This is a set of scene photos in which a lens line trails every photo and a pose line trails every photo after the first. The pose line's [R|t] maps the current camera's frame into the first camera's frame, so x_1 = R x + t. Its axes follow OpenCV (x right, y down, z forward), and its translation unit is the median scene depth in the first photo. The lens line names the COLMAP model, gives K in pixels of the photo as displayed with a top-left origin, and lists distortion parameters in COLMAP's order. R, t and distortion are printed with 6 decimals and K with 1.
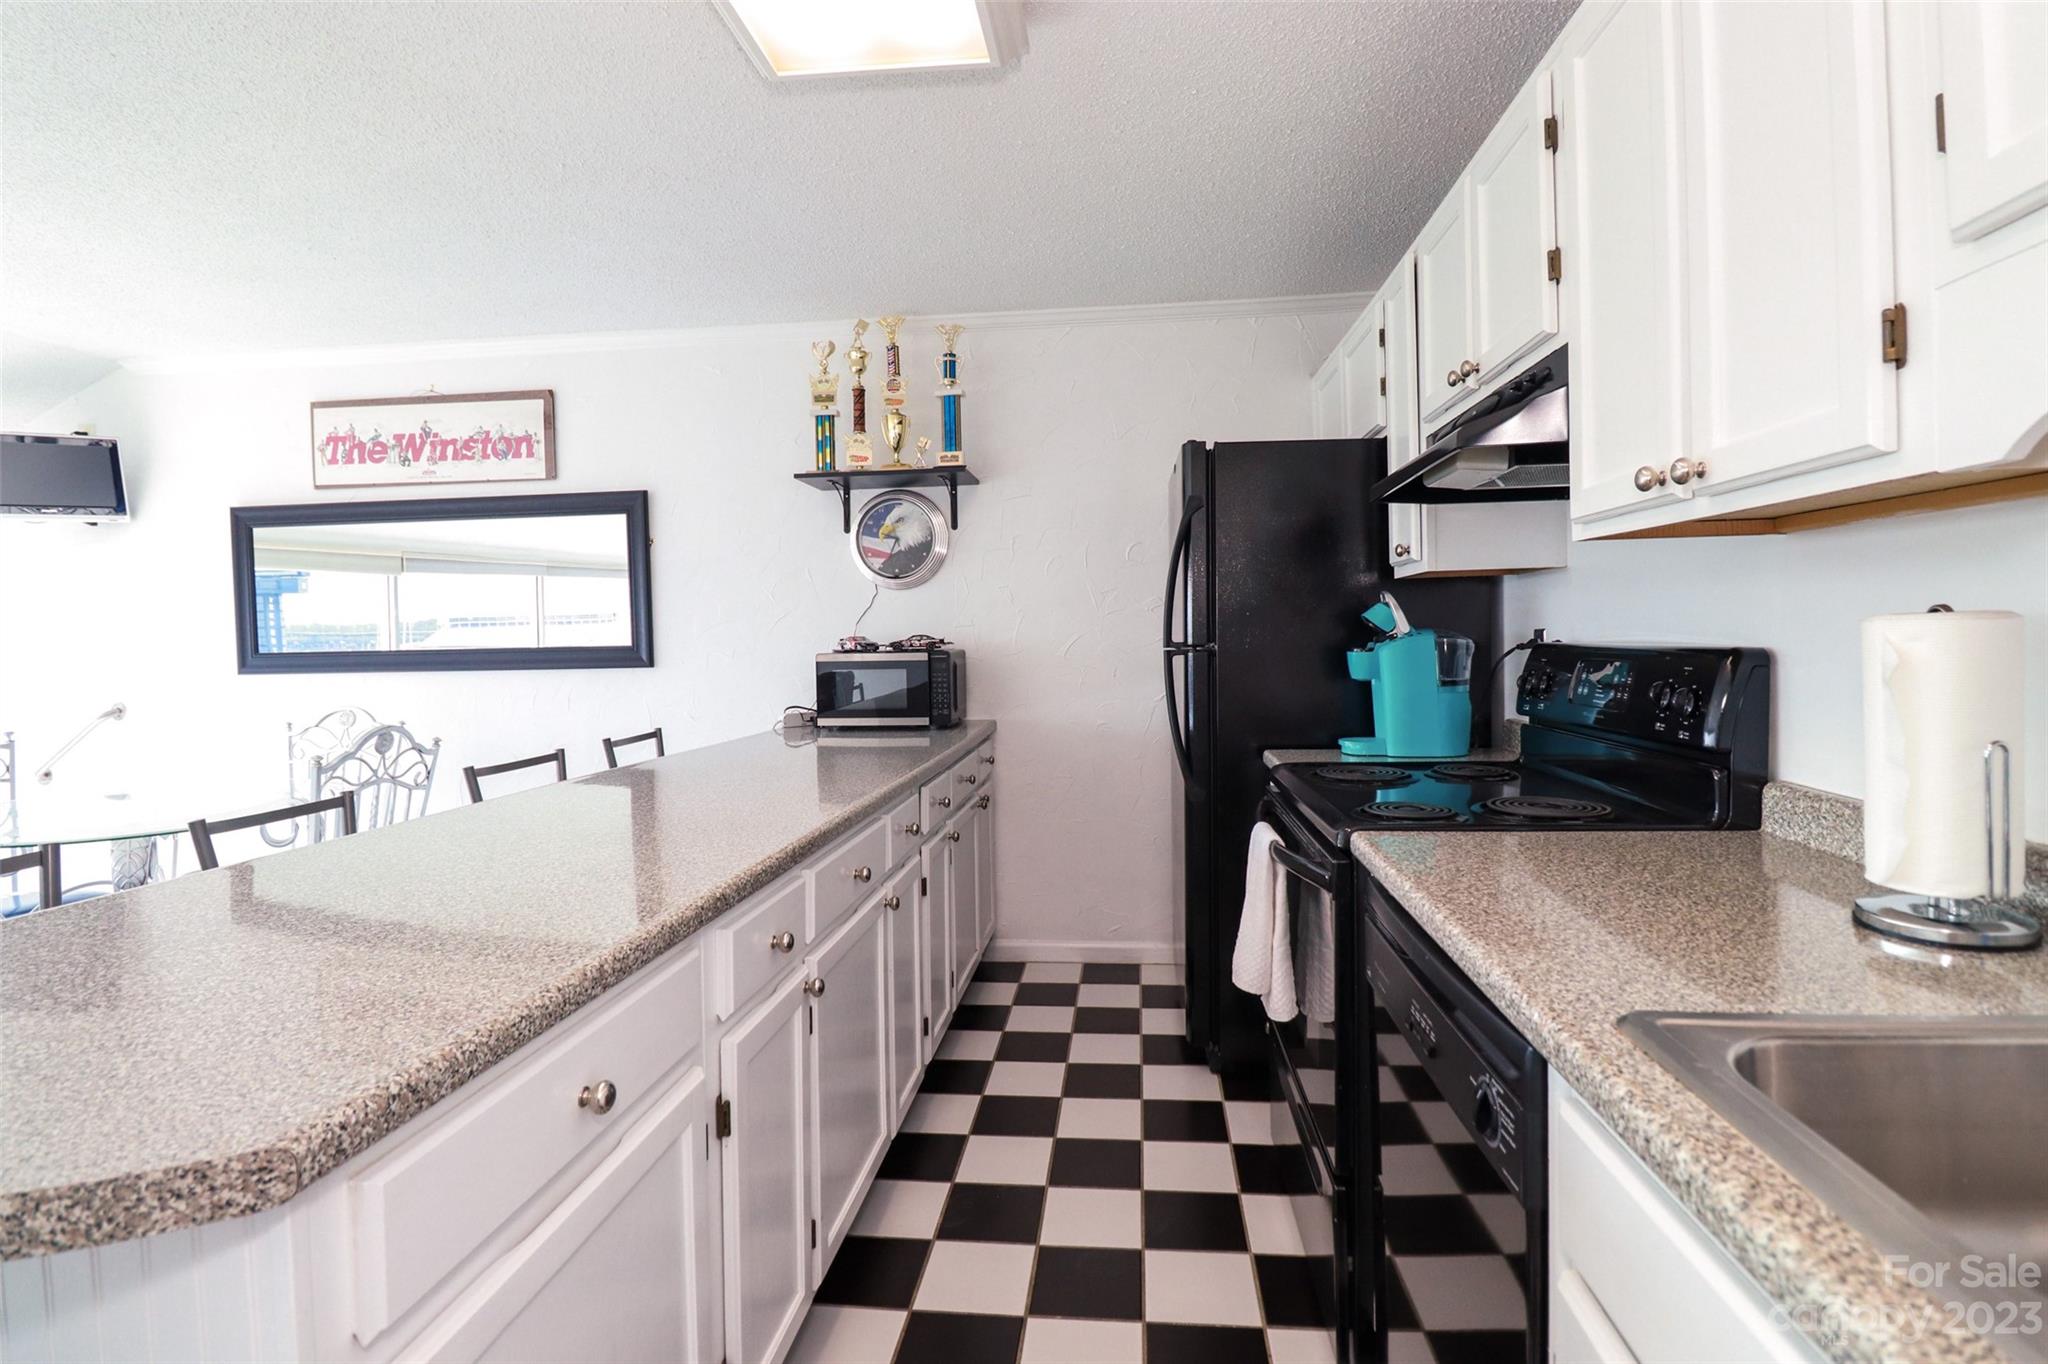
lens RADIAL K [[987.0, 0, 1021.6], [0, 987.0, 654.4], [0, 0, 1]] dist [-0.000769, -0.000585]
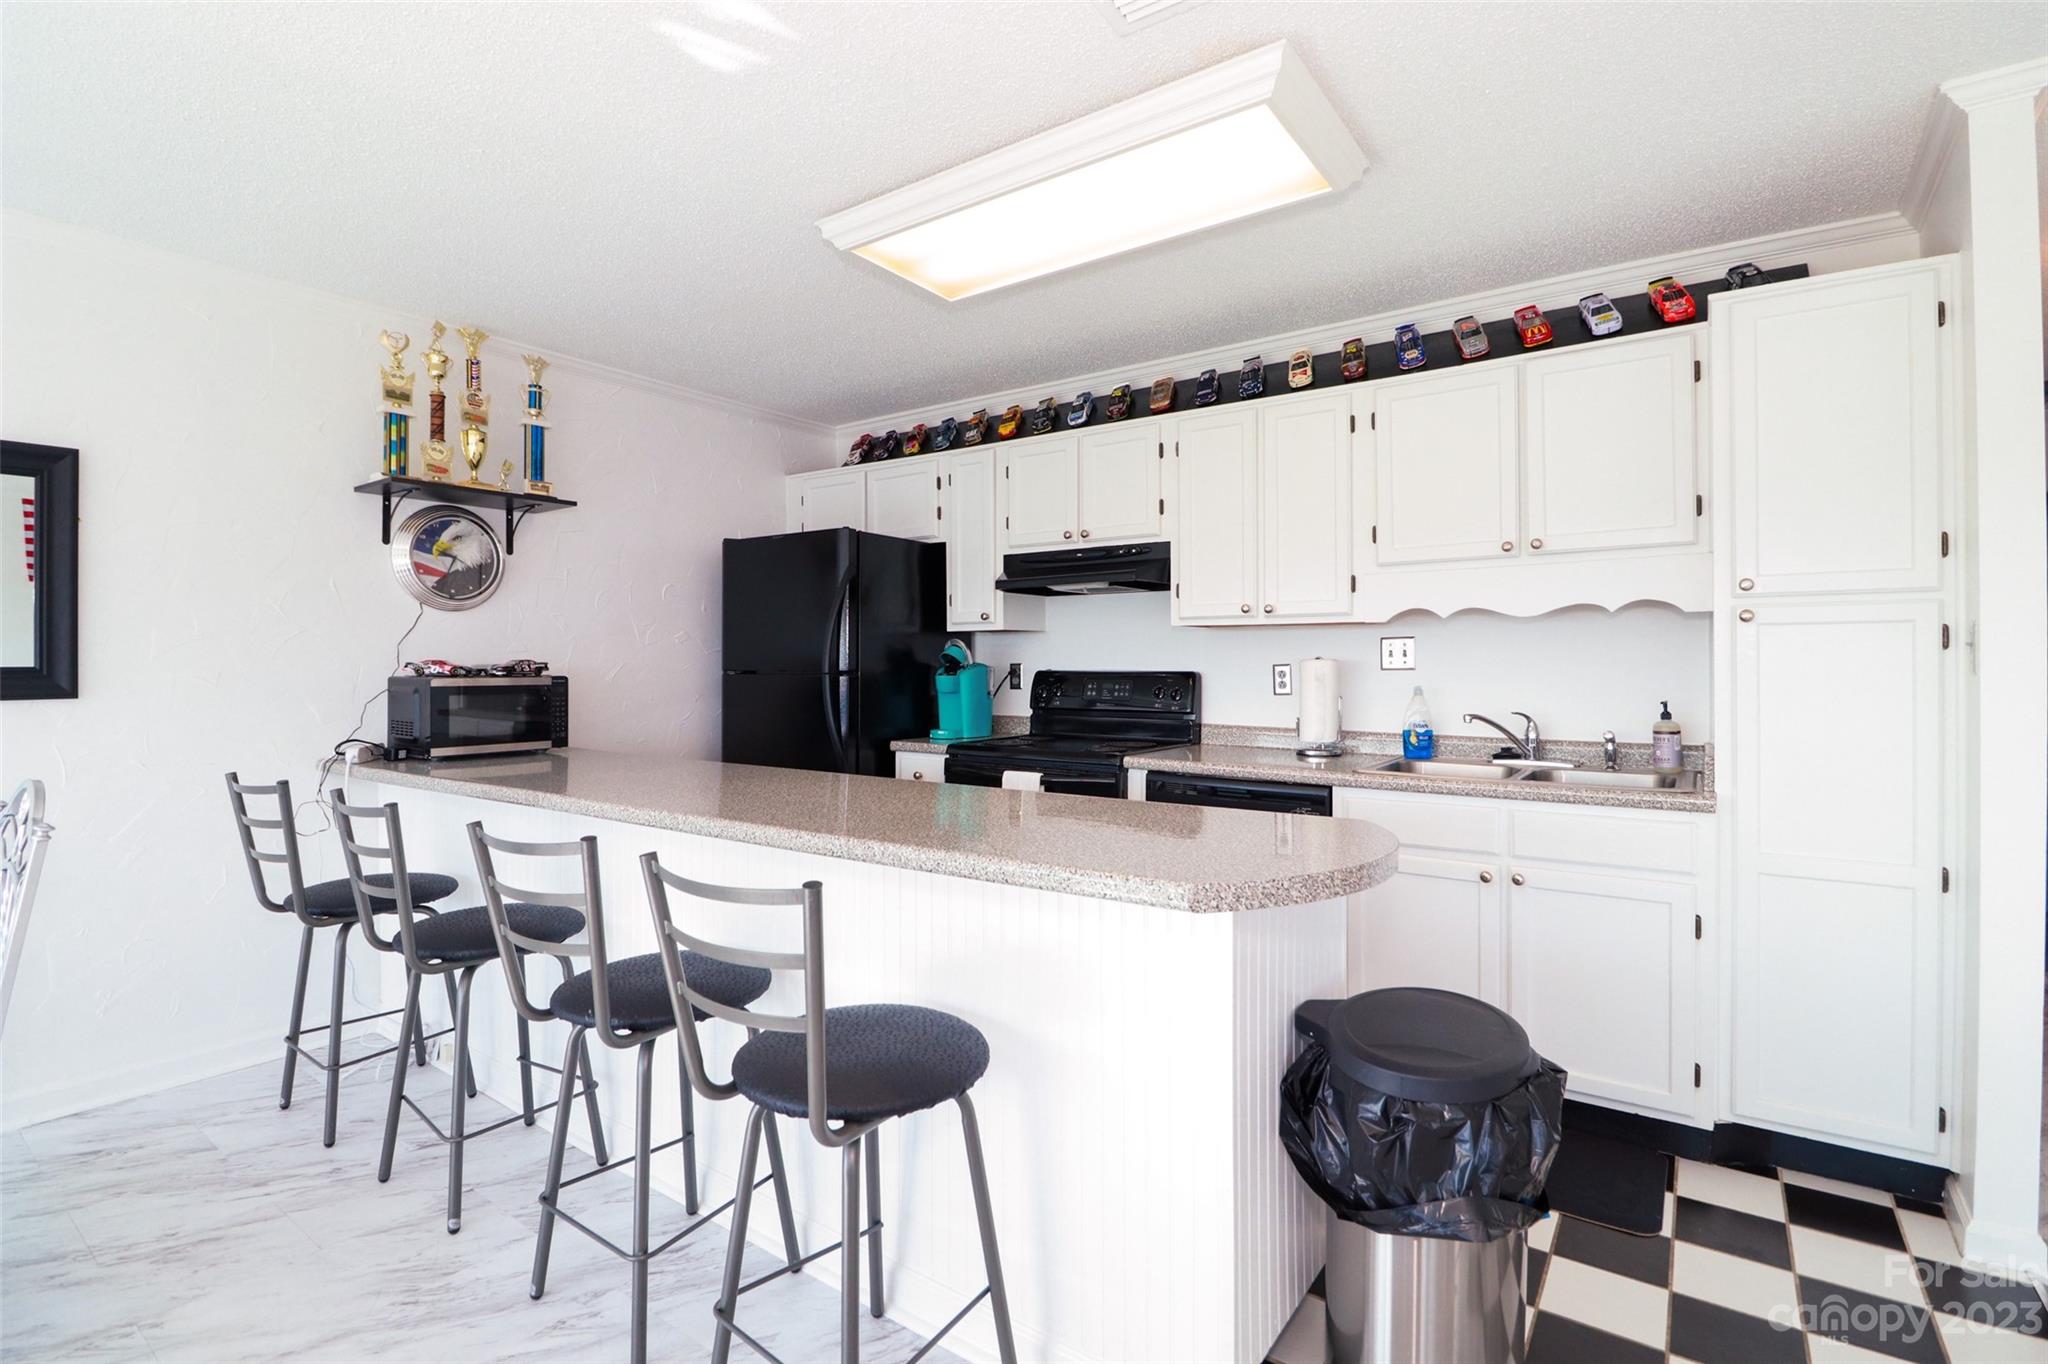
lens RADIAL K [[987.0, 0, 1021.6], [0, 987.0, 654.4], [0, 0, 1]] dist [-0.000769, -0.000585]
pose [[0.495661, 0.024338, 0.868175, -0.664855], [0.009011, 0.999409, -0.033161, 0.011863], [-0.868470, 0.024260, 0.495149, 0.060164]]
